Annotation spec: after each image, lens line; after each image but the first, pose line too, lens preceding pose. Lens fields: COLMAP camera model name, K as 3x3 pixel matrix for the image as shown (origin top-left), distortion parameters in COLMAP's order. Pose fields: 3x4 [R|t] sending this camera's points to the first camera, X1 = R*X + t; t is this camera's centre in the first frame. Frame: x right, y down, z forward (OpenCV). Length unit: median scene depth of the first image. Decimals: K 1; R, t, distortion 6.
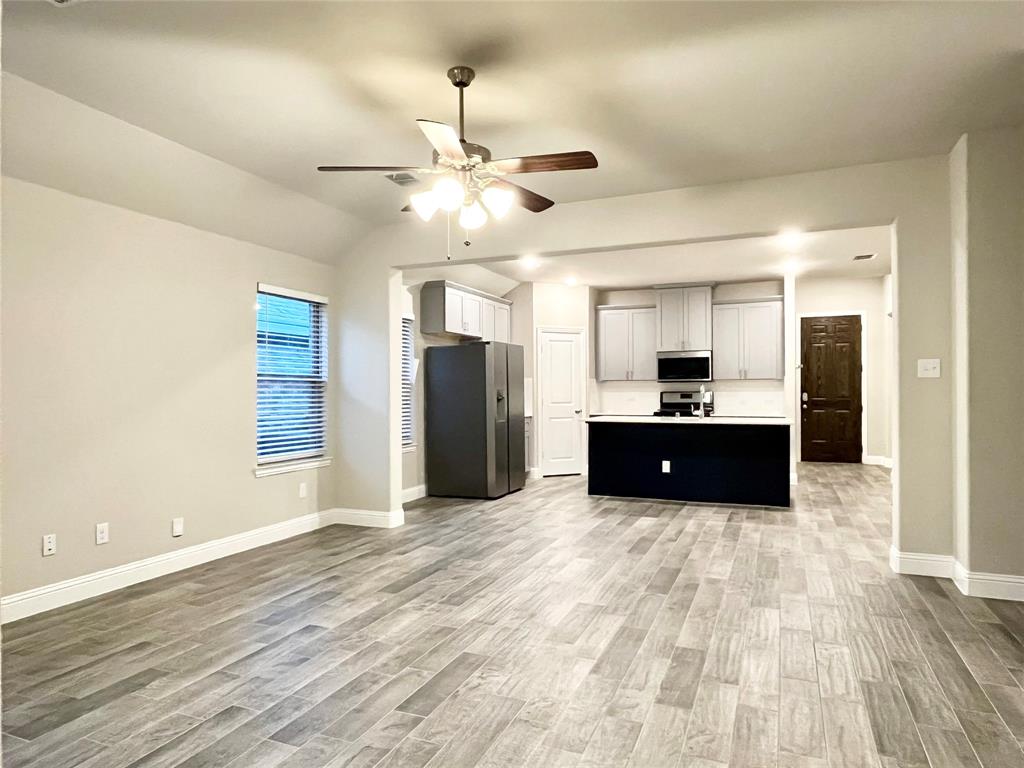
lens RADIAL K [[644.5, 0, 512.0], [0, 644.5, 384.0], [0, 0, 1]] dist [0.000414, 0.000261]
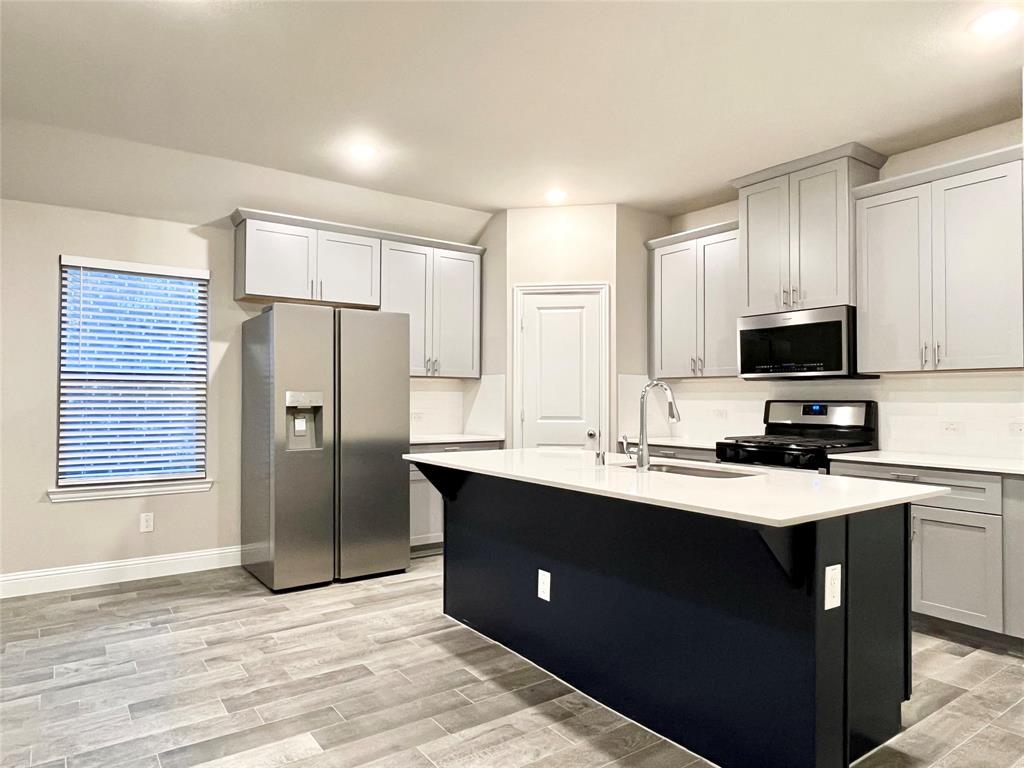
lens RADIAL K [[644.5, 0, 512.0], [0, 644.5, 384.0], [0, 0, 1]] dist [0.000414, 0.000261]
pose [[0.850038, -0.002602, -0.526715, 0.435012], [-0.003341, 0.999941, -0.010331, 0.007309], [0.526710, 0.010542, 0.849979, 0.648855]]
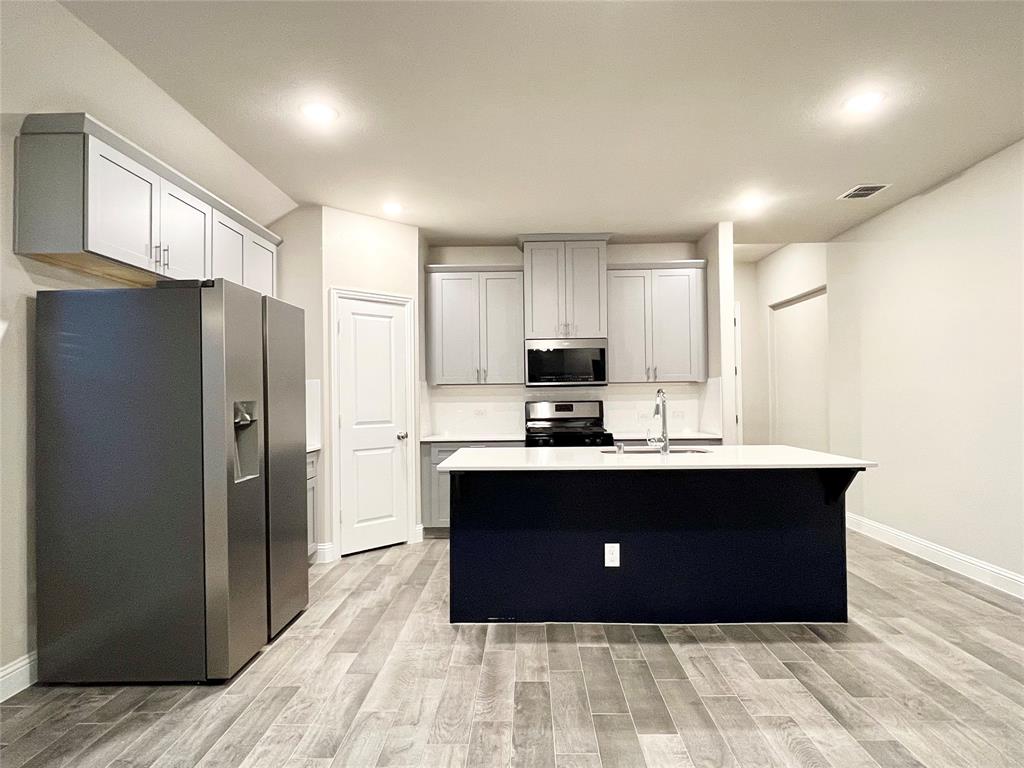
lens RADIAL K [[571.9, 0, 512.0], [0, 571.9, 384.0], [0, 0, 1]] dist [-0.000102, -0.000263]
pose [[0.931737, 0.001781, 0.363129, 0.007907], [0.003386, 0.999902, -0.013593, 0.002647], [-0.363118, 0.013895, 0.931640, 0.618769]]
